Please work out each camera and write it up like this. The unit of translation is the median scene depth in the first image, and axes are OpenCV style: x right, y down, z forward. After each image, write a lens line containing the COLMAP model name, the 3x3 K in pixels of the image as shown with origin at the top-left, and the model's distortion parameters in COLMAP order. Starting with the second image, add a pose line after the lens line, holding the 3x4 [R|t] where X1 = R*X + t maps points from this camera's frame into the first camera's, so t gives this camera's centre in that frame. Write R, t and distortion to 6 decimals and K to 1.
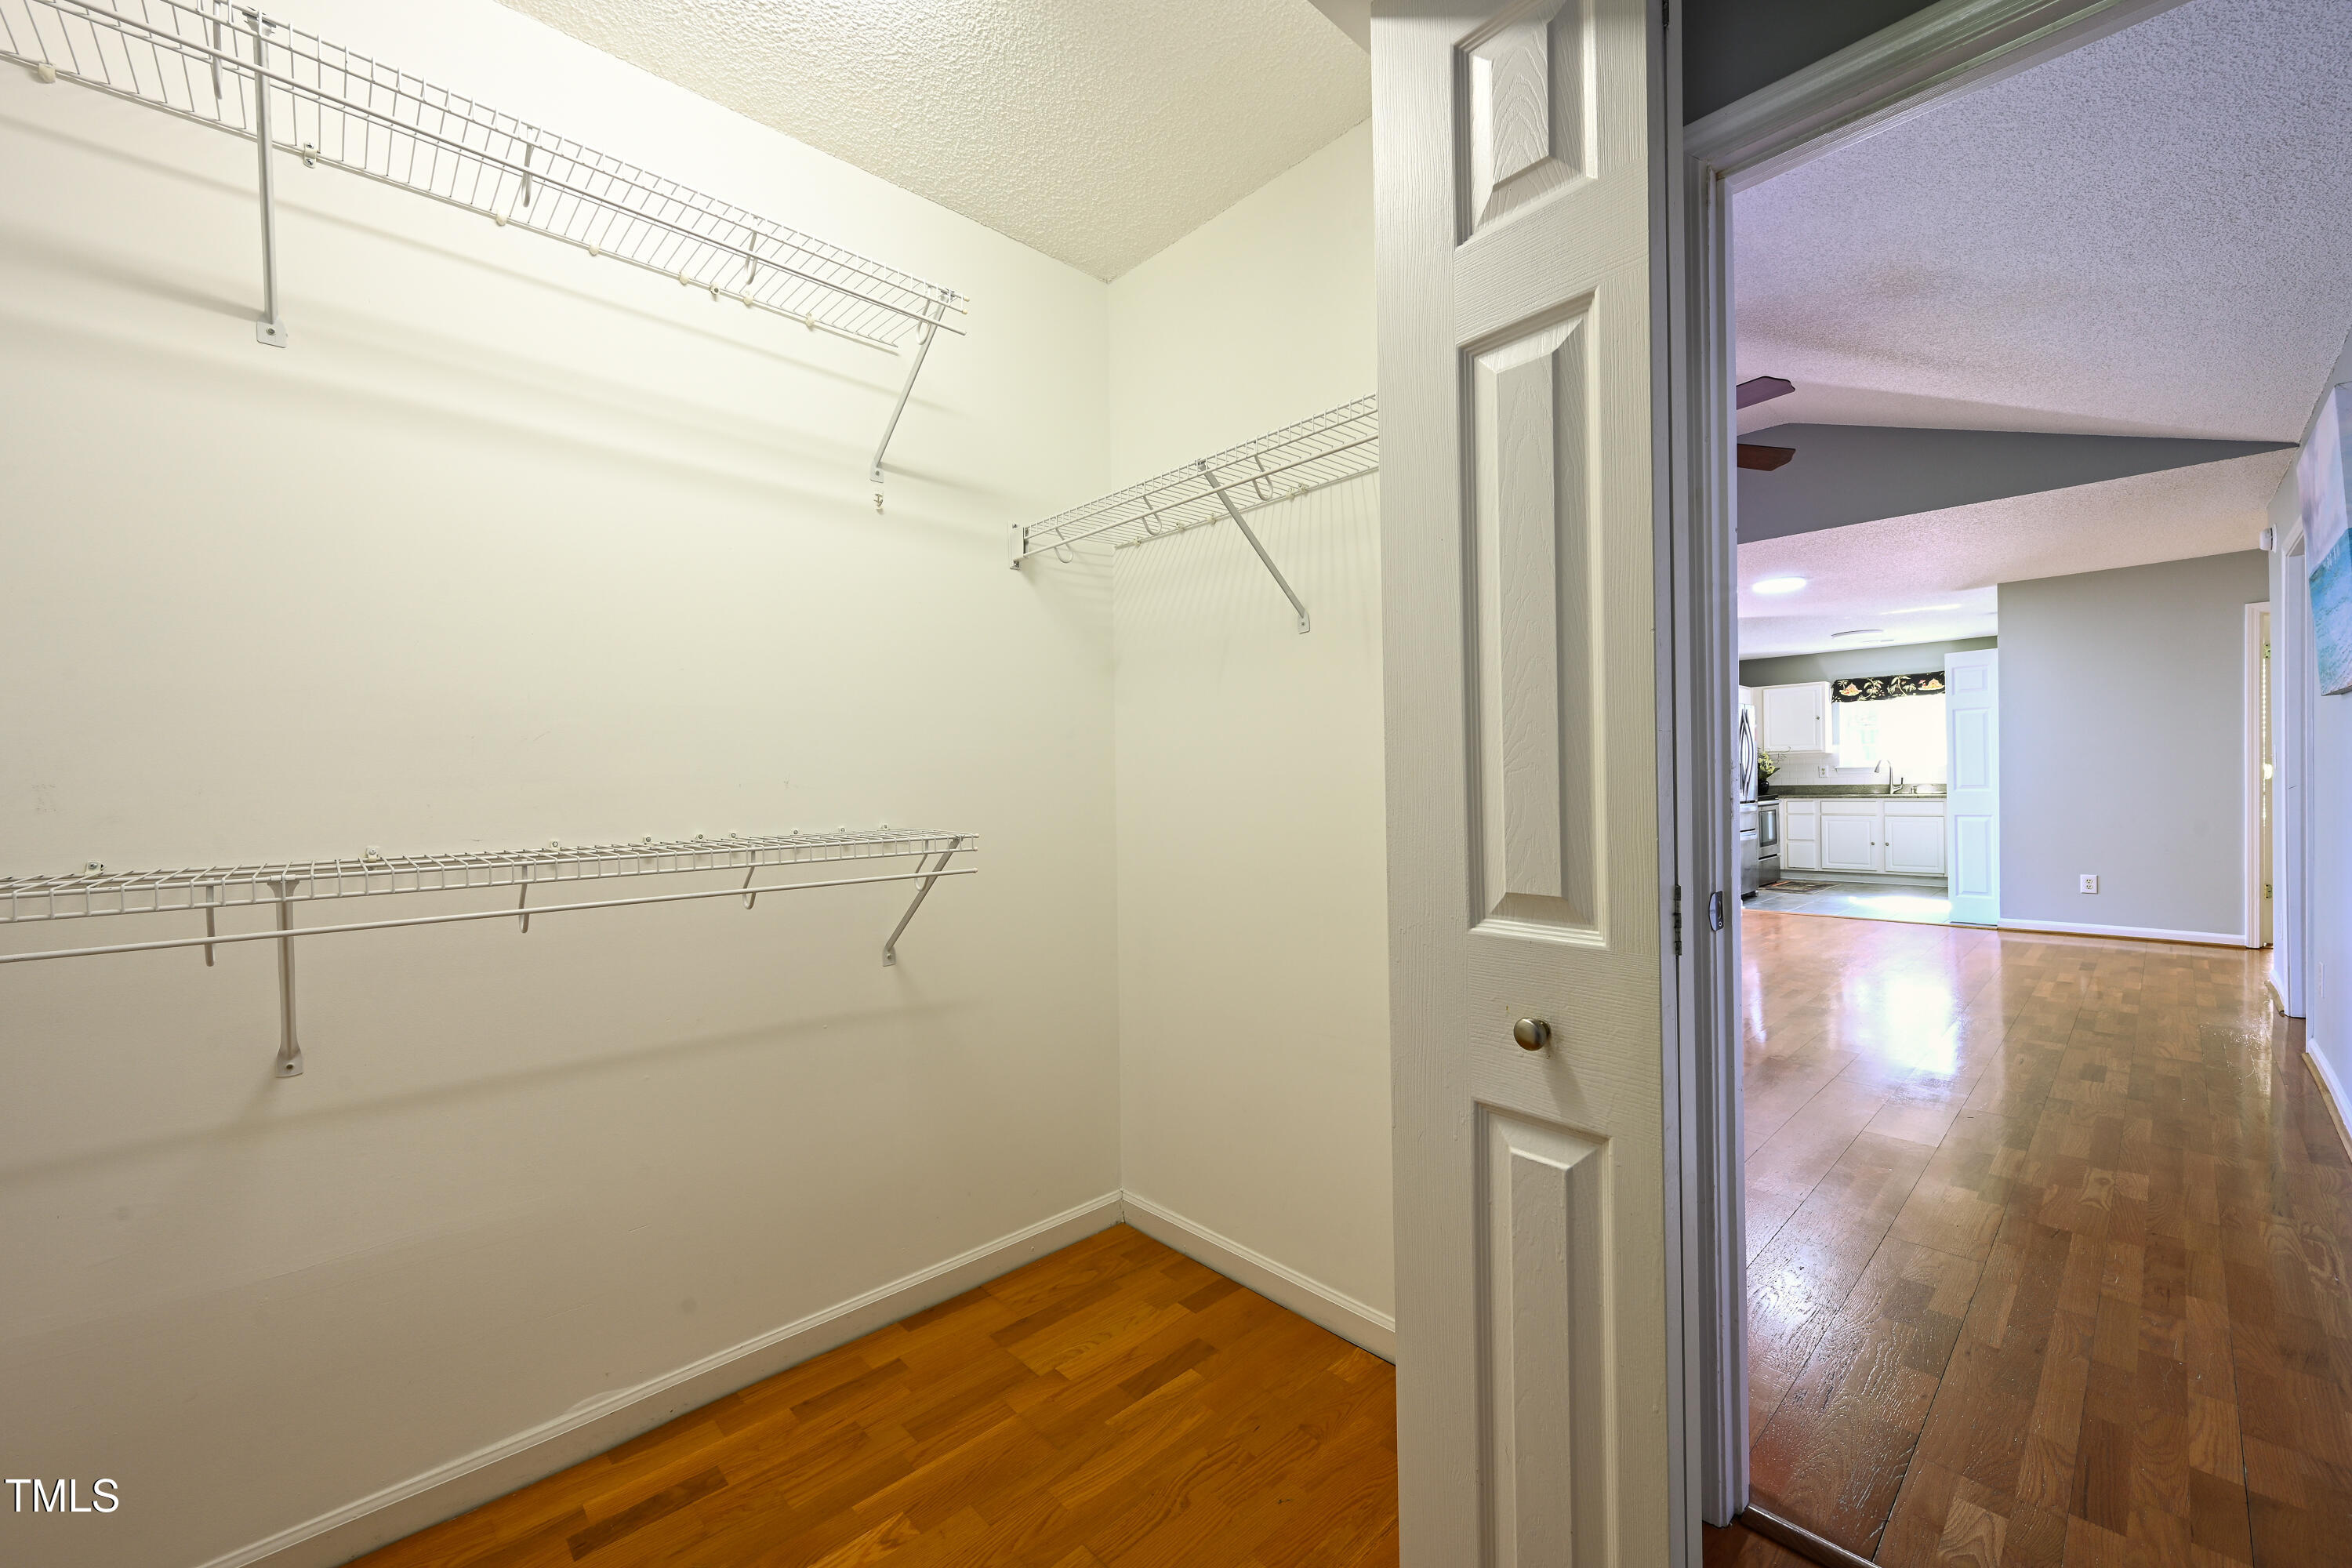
lens RADIAL K [[934.8, 0, 1176.0], [0, 934.8, 784.0], [0, 0, 1]] dist [0.000630, -0.000100]
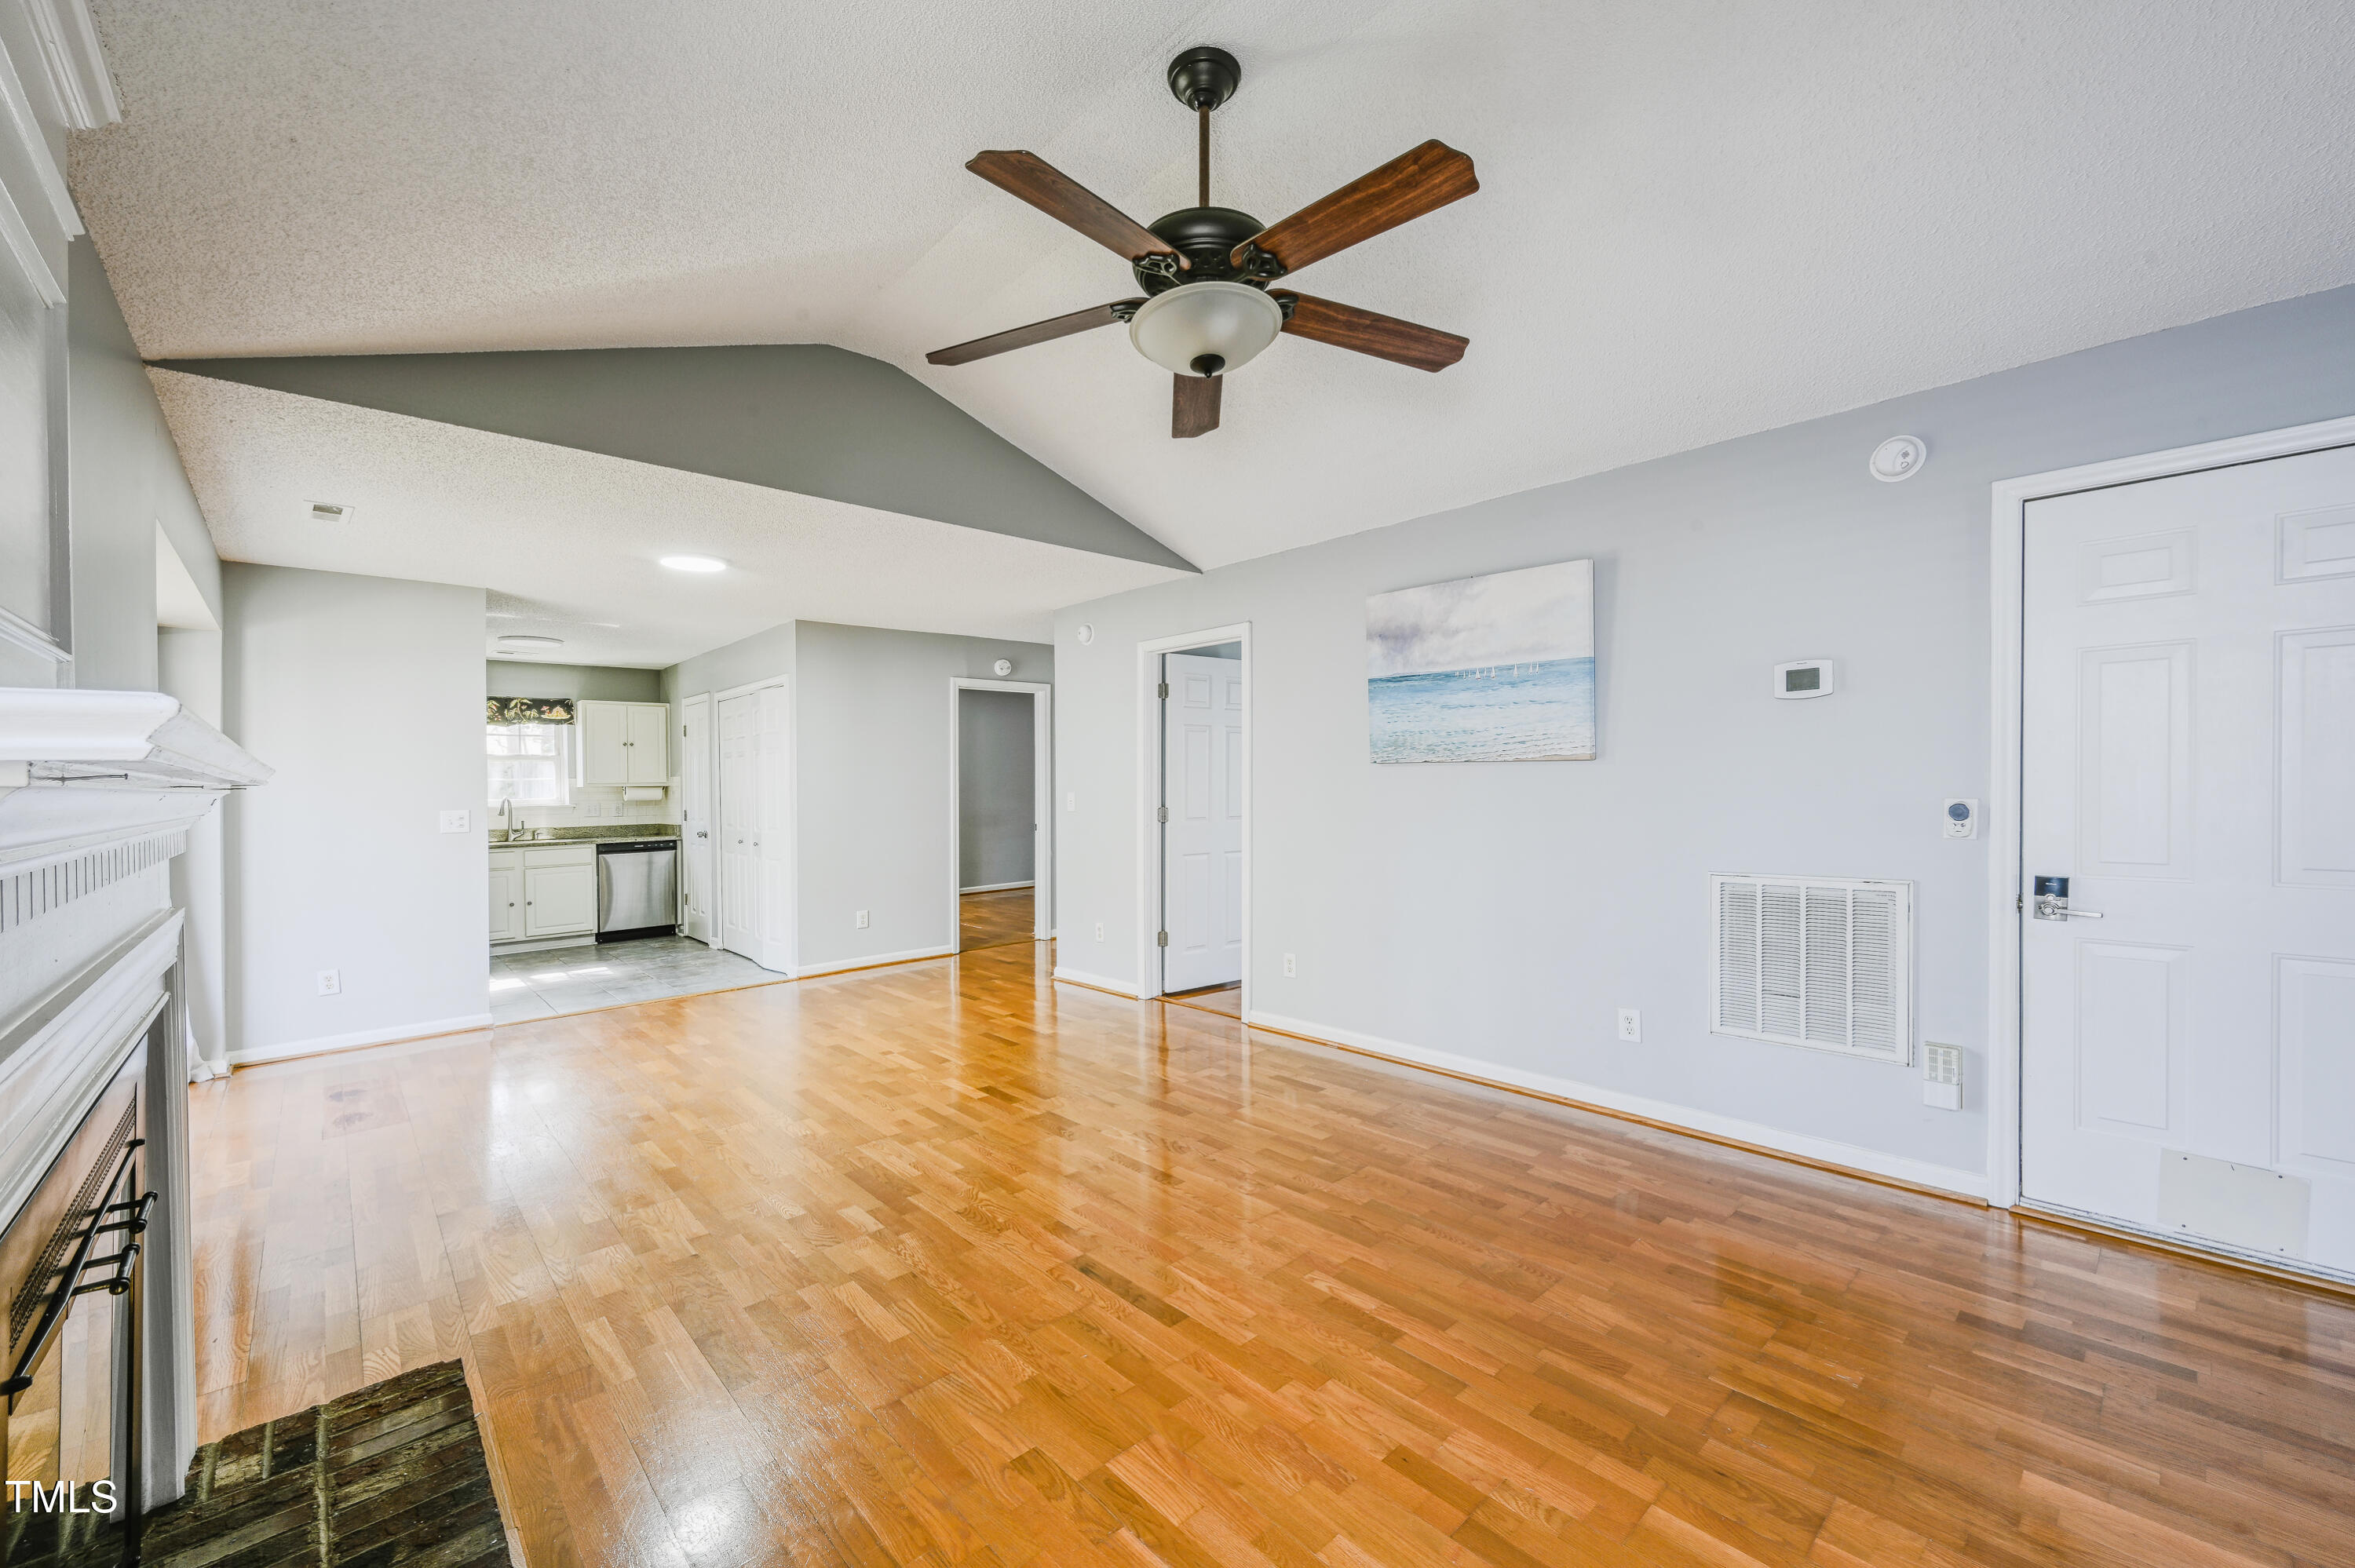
lens RADIAL K [[919.5, 0, 1215.7], [0, 919.5, 760.8], [0, 0, 1]] dist [0.007194, 0.000006]
pose [[-0.020553, 0.045552, 0.998751, -0.061262], [0.013471, 0.998883, -0.045281, -0.014354], [-0.999698, 0.012523, -0.021144, 0.401833]]
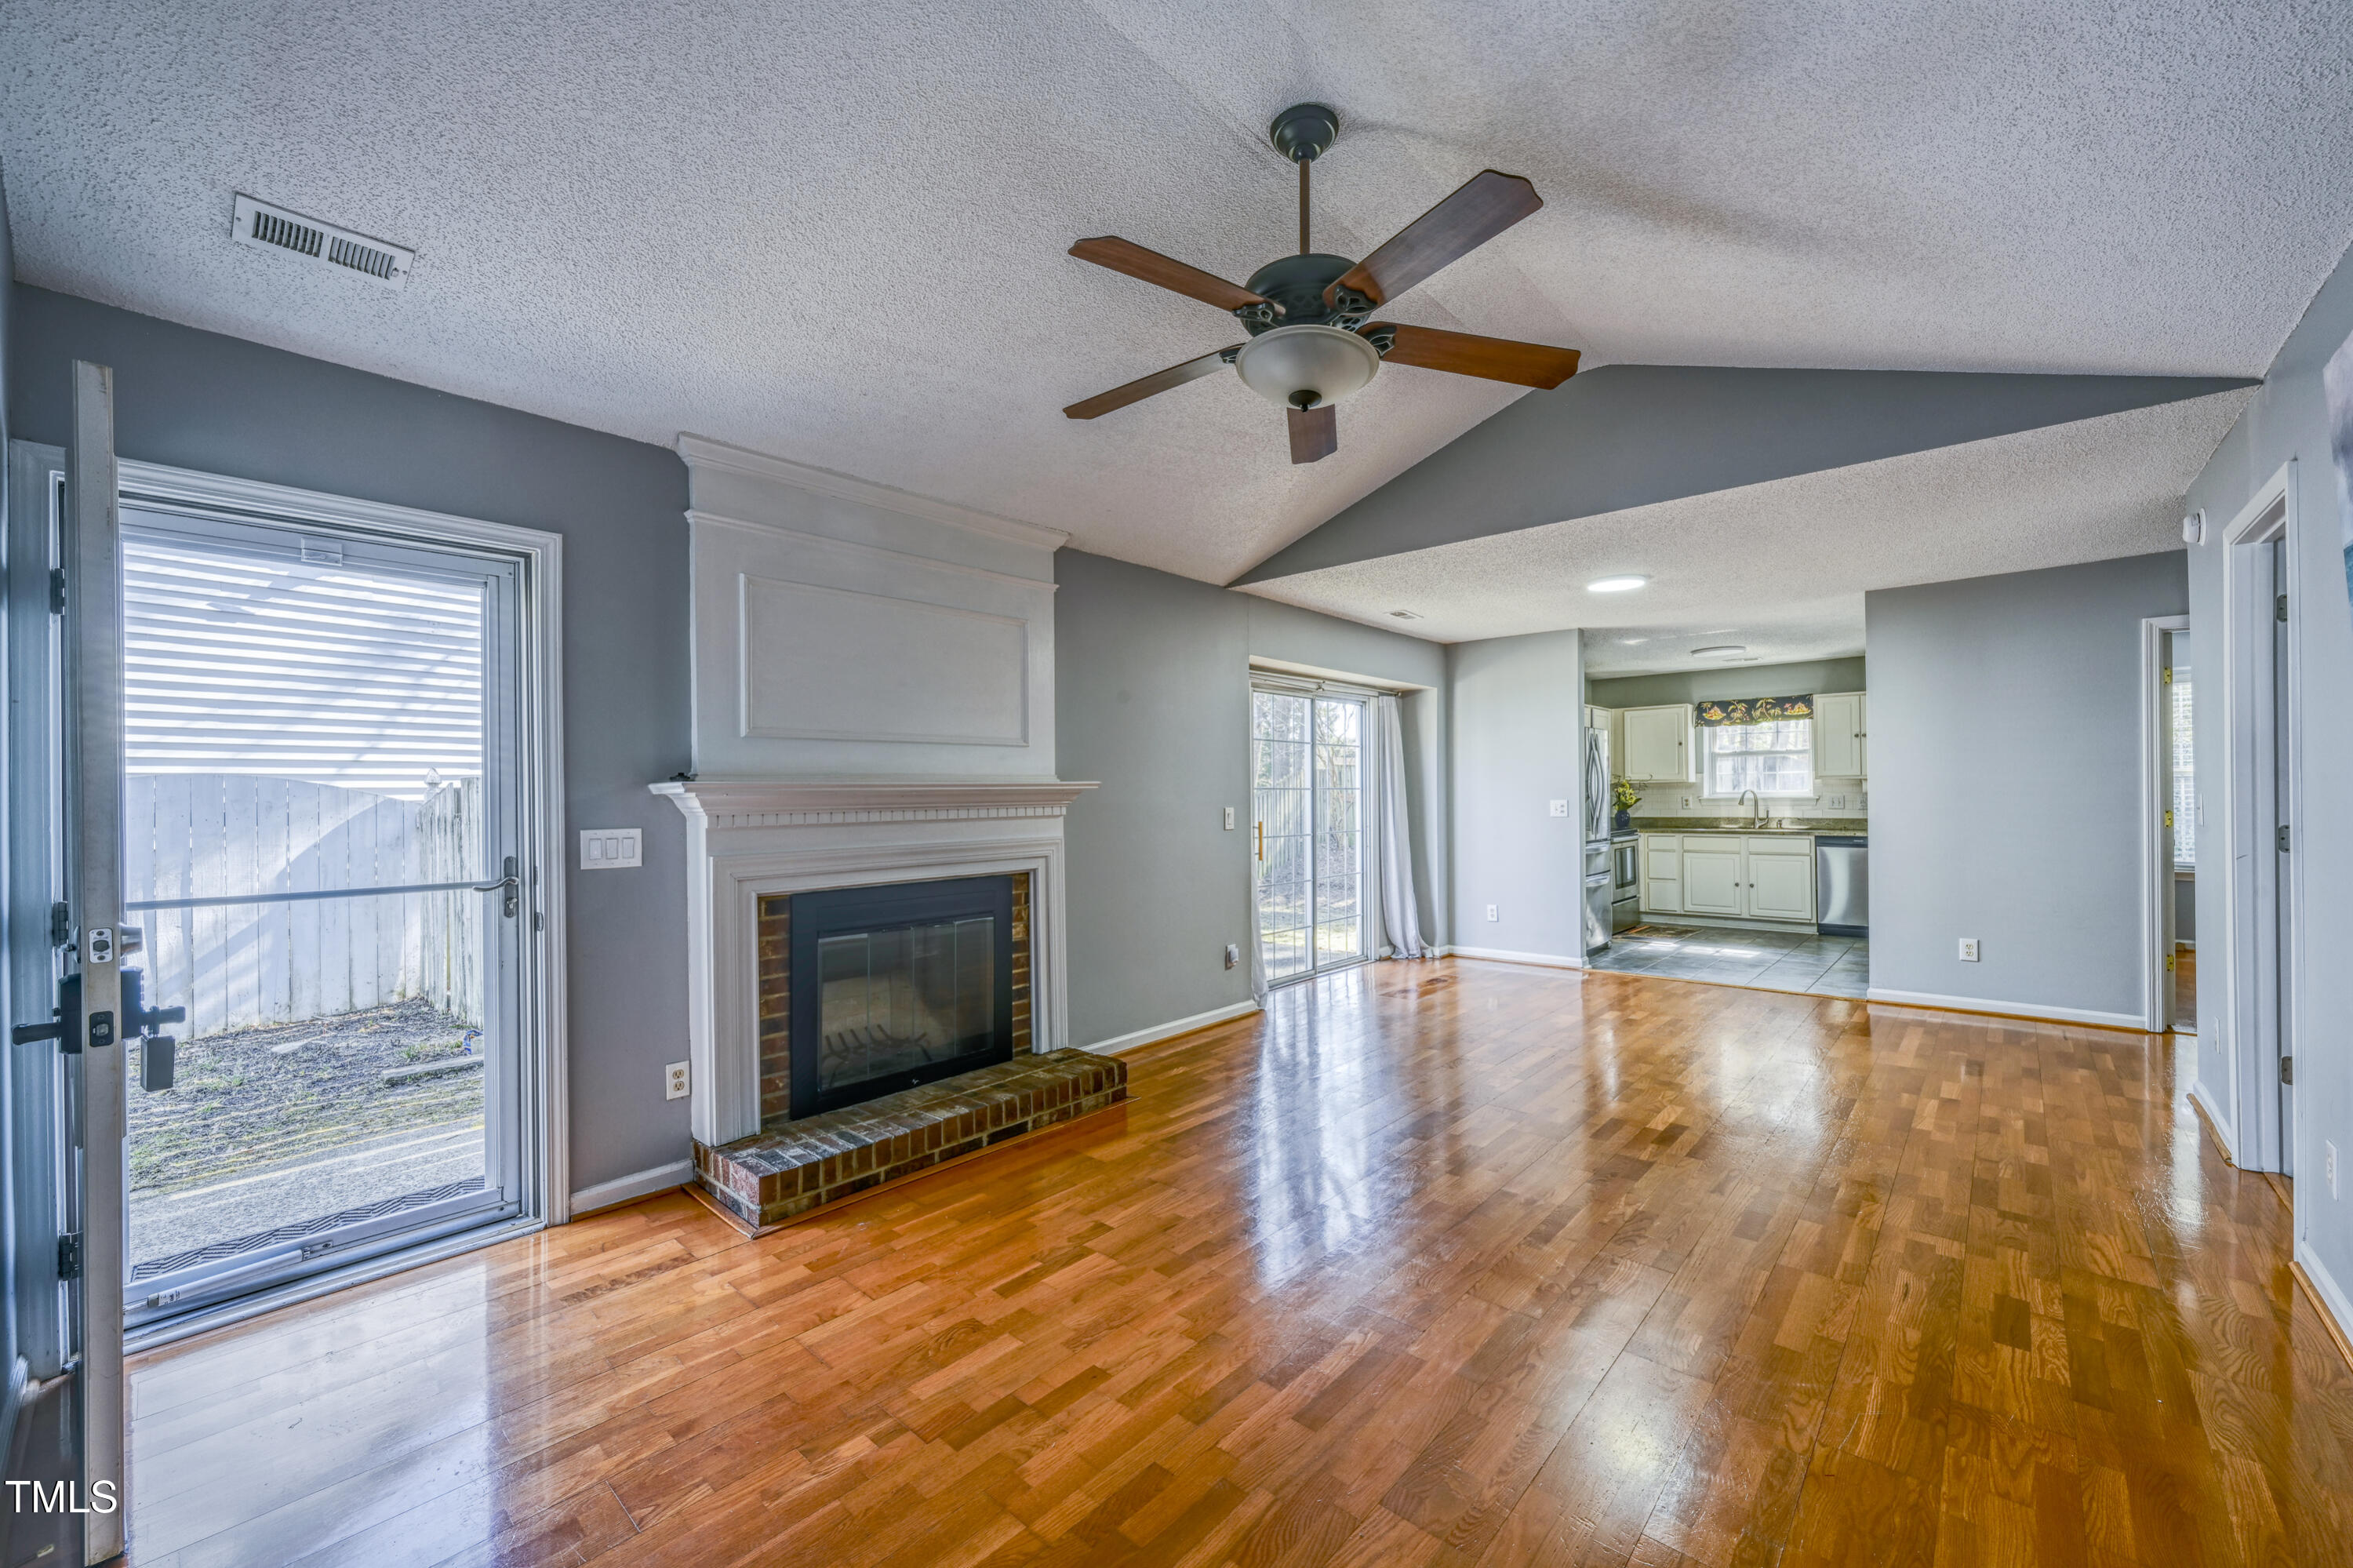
lens RADIAL K [[935.2, 0, 1176.5], [0, 935.2, 784.0], [0, 0, 1]] dist [0.000630, -0.000100]
pose [[0.996182, 0.005607, 0.087124, 0.125701], [-0.004428, 0.999896, -0.013728, -0.017572], [-0.087192, 0.013290, 0.996103, 0.145033]]
